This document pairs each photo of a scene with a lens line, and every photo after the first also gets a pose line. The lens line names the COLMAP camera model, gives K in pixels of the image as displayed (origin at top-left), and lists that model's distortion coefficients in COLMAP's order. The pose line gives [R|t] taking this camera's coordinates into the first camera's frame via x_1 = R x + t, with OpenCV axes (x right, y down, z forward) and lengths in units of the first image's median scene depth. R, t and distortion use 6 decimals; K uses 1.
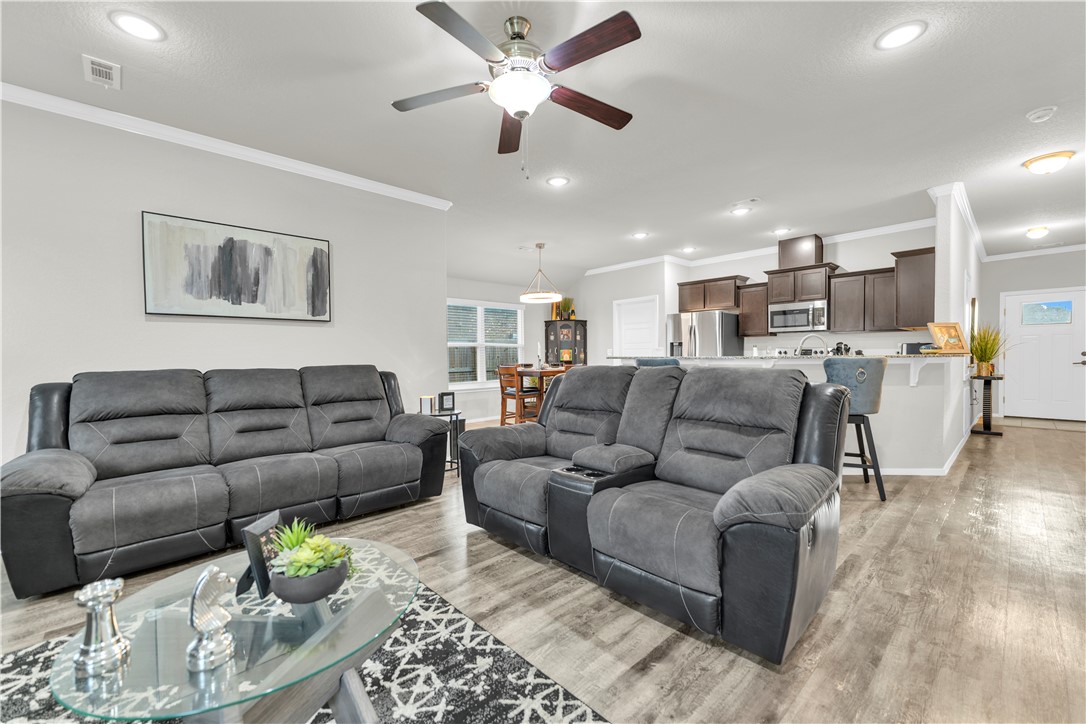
lens RADIAL K [[438.9, 0, 540.8], [0, 438.9, 370.5], [0, 0, 1]] dist [0.002708, -0.000308]
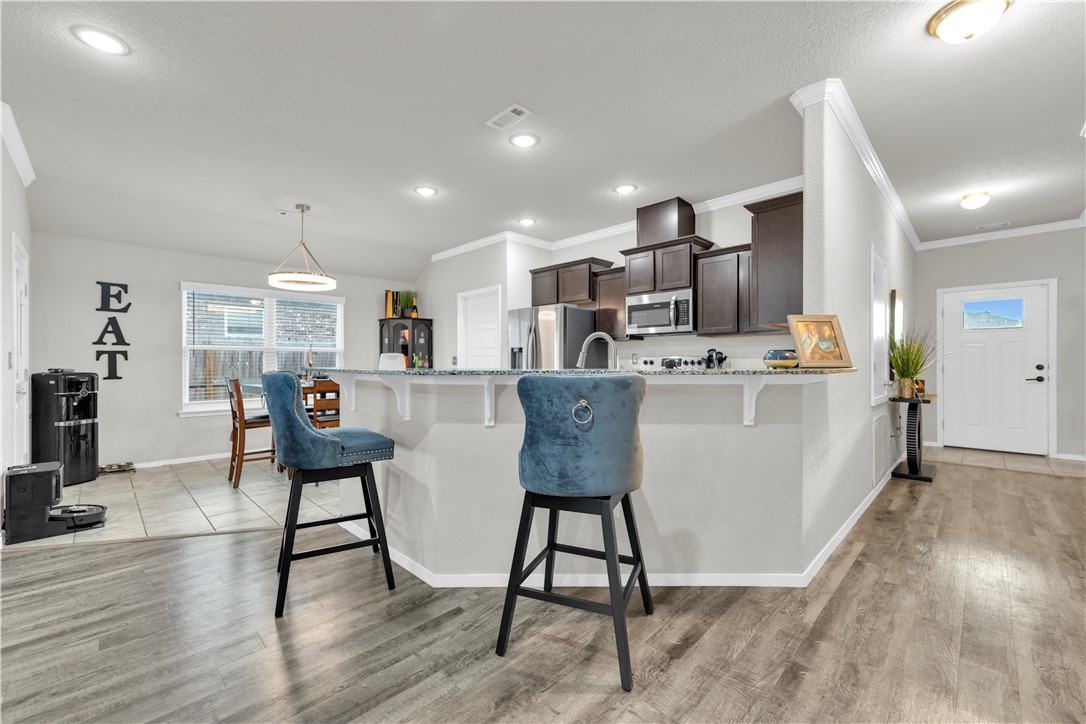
lens RADIAL K [[438.9, 0, 544.0], [0, 438.9, 369.4], [0, 0, 1]] dist [0.002708, -0.000308]
pose [[0.998998, 0.007689, 0.044095, 0.376186], [-0.006813, 0.999777, -0.019985, -0.015212], [-0.044239, 0.019665, 0.998827, 0.303052]]
